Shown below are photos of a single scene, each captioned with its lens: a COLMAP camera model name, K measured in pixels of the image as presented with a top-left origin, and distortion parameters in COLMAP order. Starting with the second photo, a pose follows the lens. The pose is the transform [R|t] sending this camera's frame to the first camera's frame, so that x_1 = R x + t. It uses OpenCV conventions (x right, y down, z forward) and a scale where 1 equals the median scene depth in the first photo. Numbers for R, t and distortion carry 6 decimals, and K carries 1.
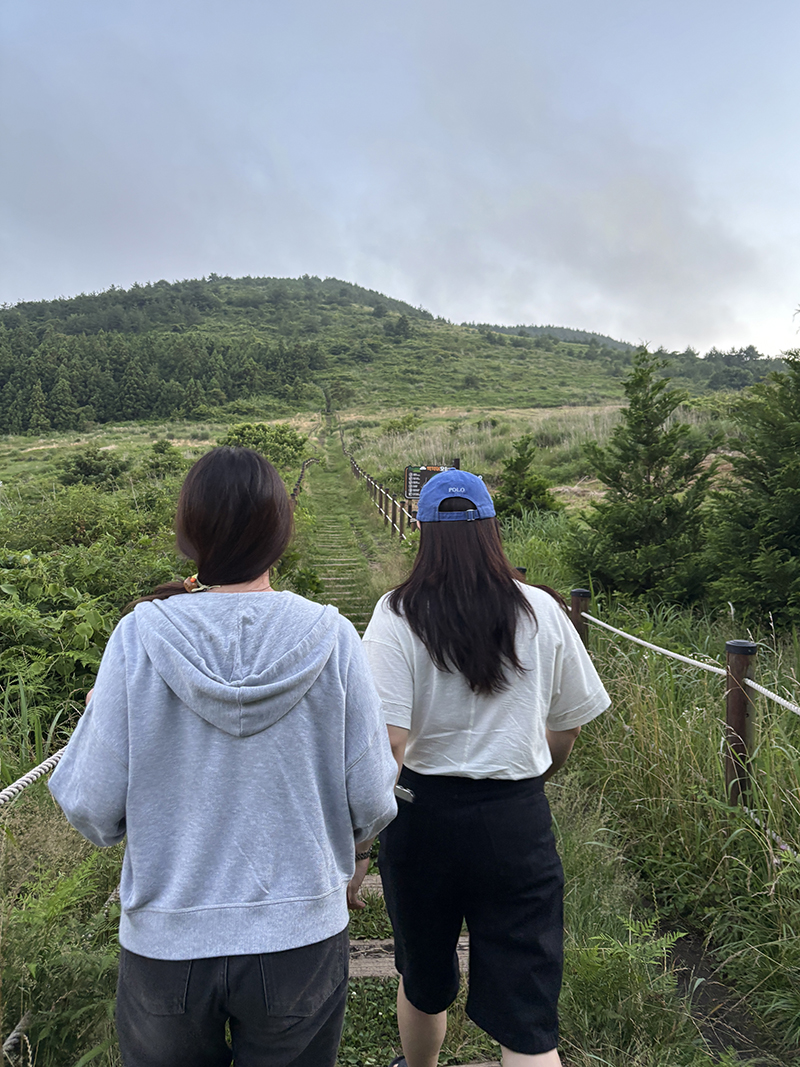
lens RADIAL K [[827.8, 0, 399.7], [0, 827.8, 526.5], [0, 0, 1]] dist [0.064348, -0.021573]
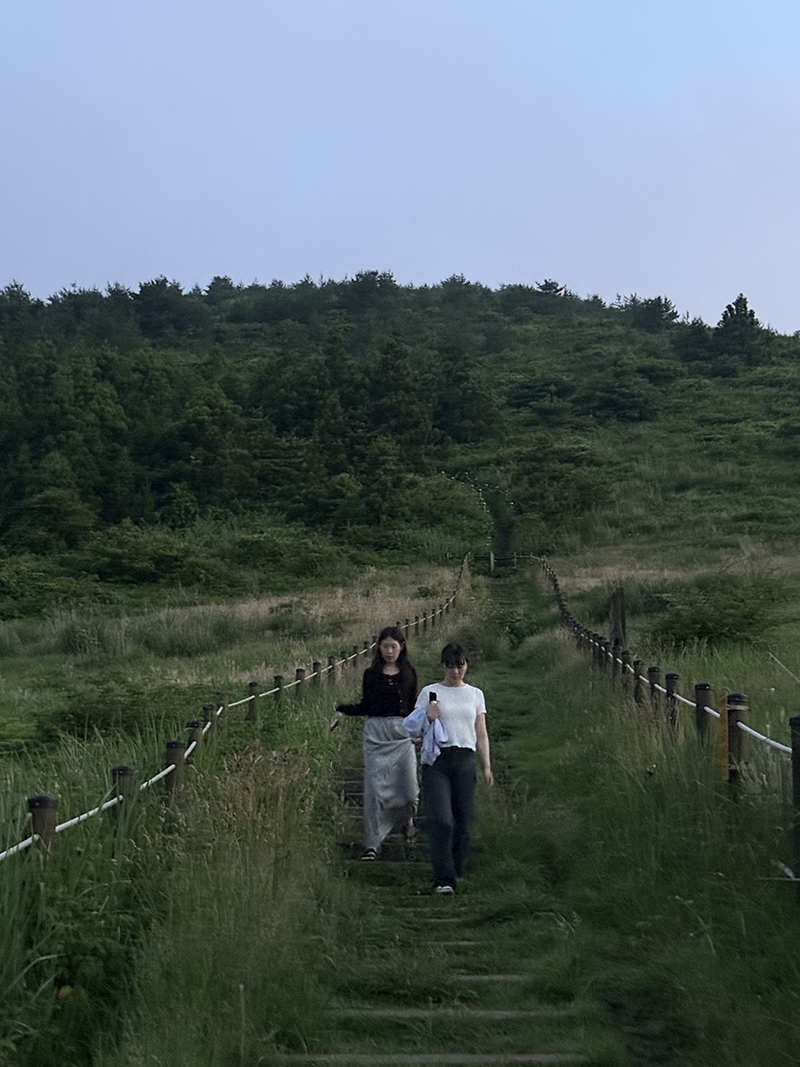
lens RADIAL K [[1761.5, 0, 403.0], [0, 1761.5, 533.6], [0, 0, 1]] dist [0.180068, 0.000000]
pose [[0.989230, -0.026295, -0.143989, -0.036942], [-0.001522, 0.981830, -0.189759, -0.046512], [0.146363, 0.187934, 0.971215, 0.449361]]
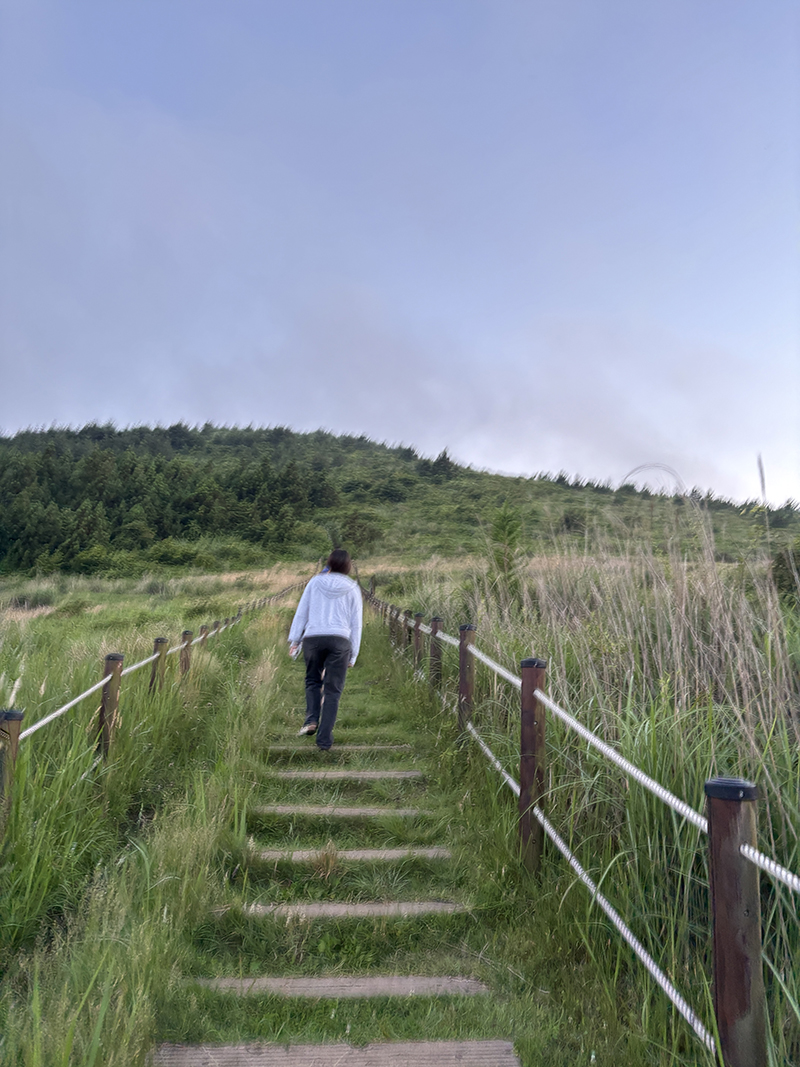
lens RADIAL K [[827.8, 0, 433.4], [0, 827.8, 513.2], [0, 0, 1]] dist [0.064348, -0.021573]
pose [[0.999522, 0.016693, 0.026003, -0.031754], [-0.010241, 0.972915, -0.230937, -0.038639], [-0.029153, 0.230560, 0.972621, 0.399368]]
